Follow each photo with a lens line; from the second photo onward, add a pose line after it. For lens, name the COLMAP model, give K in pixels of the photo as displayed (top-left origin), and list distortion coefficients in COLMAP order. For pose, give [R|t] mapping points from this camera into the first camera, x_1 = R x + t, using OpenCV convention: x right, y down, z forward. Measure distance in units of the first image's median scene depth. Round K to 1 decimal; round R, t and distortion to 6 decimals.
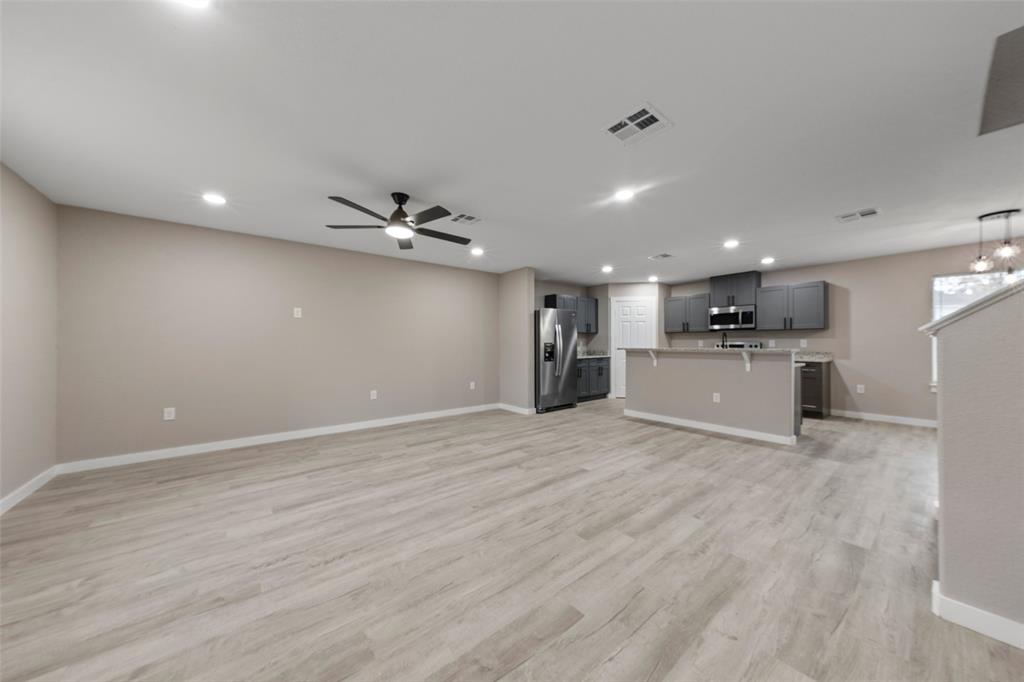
lens RADIAL K [[353.0, 0, 514.5], [0, 353.0, 341.1], [0, 0, 1]] dist [0.019999, 0.000059]
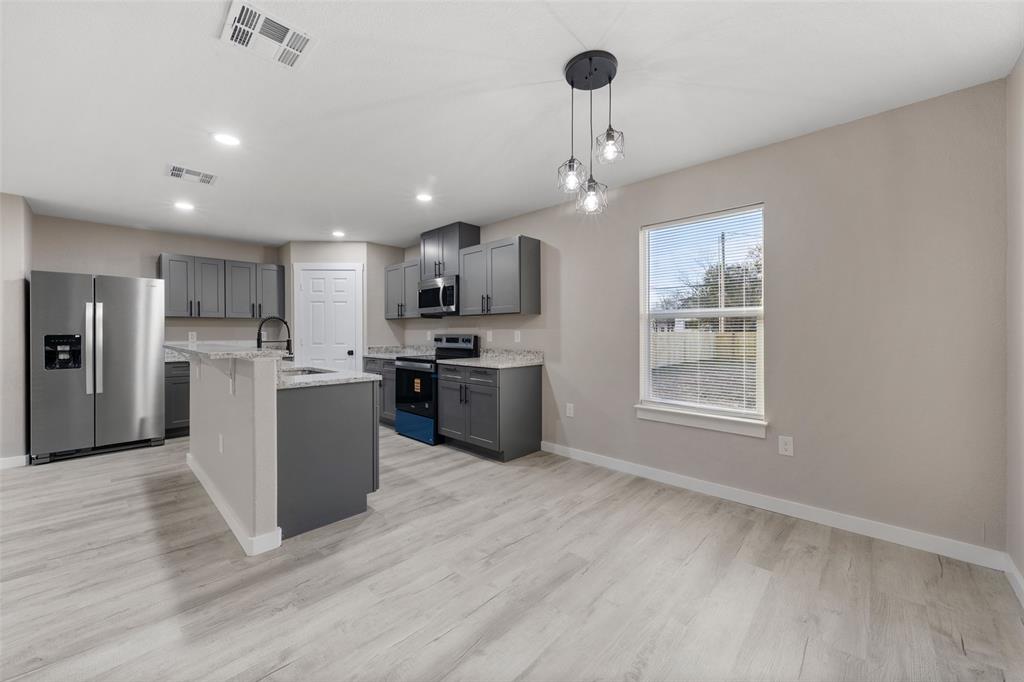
lens RADIAL K [[389.6, 0, 513.4], [0, 389.6, 334.6], [0, 0, 1]] dist [0.000303, 0.000863]
pose [[0.993751, 0.001602, 0.111610, 0.693244], [-0.002723, 0.999947, 0.009899, -0.003774], [-0.111589, -0.010141, 0.993703, 0.299846]]
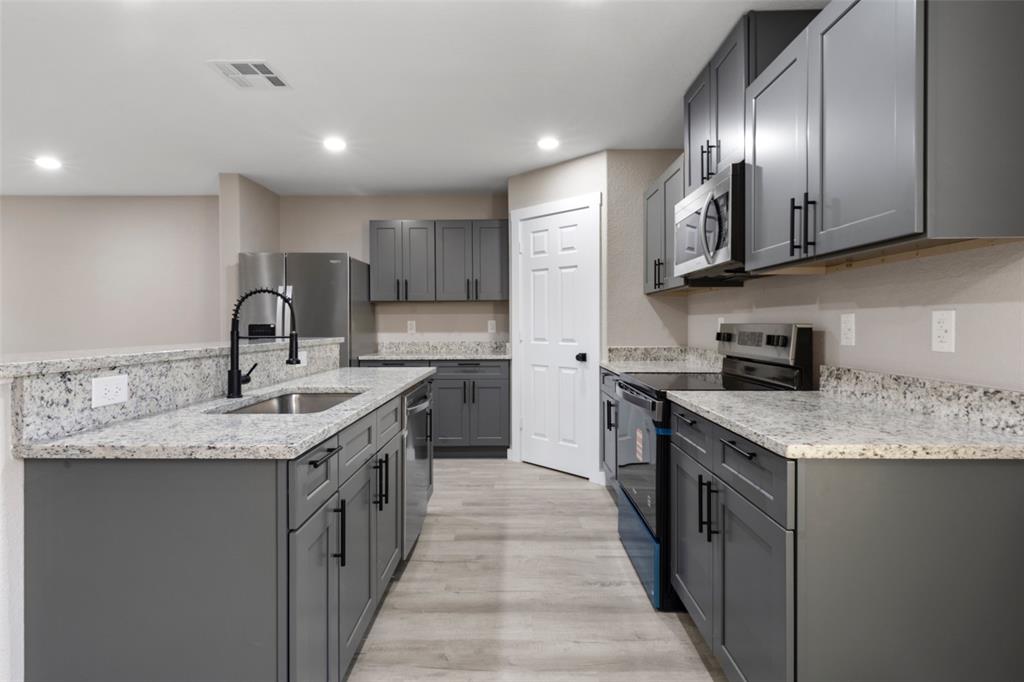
lens RADIAL K [[522.6, 0, 512.0], [0, 522.6, 327.6], [0, 0, 1]] dist [0.010418, -0.002616]
pose [[0.759470, 0.007024, -0.650504, 0.780517], [0.002780, 0.999898, 0.014043, 0.000105], [0.650536, -0.012474, 0.759373, 0.642695]]
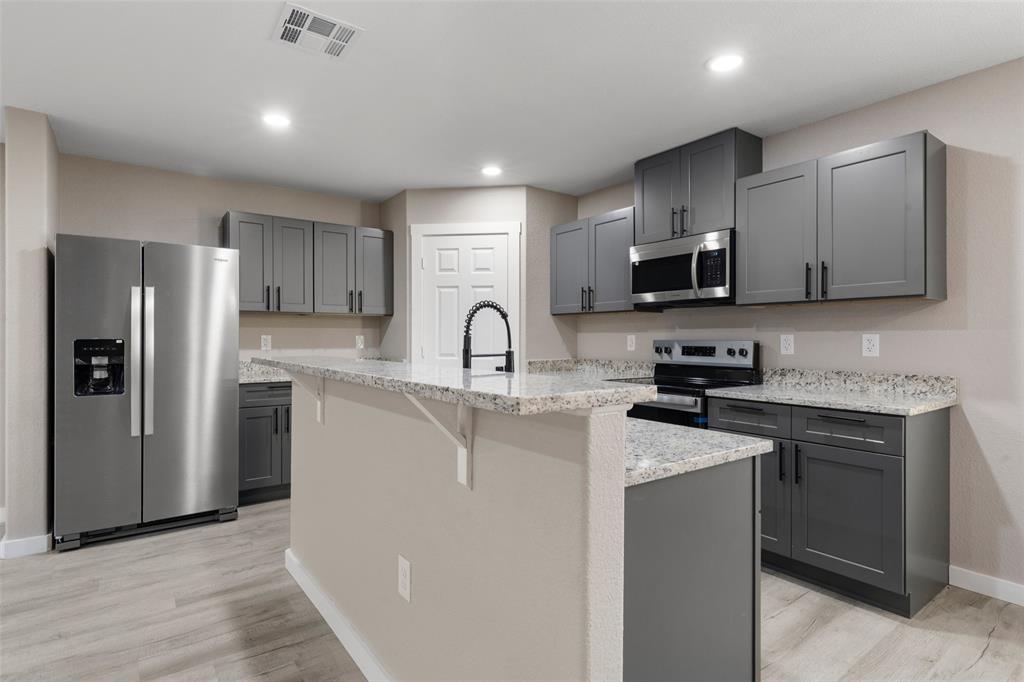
lens RADIAL K [[522.6, 0, 515.1], [0, 522.6, 338.8], [0, 0, 1]] dist [0.010418, -0.002616]
pose [[0.998347, 0.005058, -0.057248, 0.498014], [-0.004625, 0.999960, 0.007682, -0.001762], [0.057285, -0.007404, 0.998330, 0.494909]]
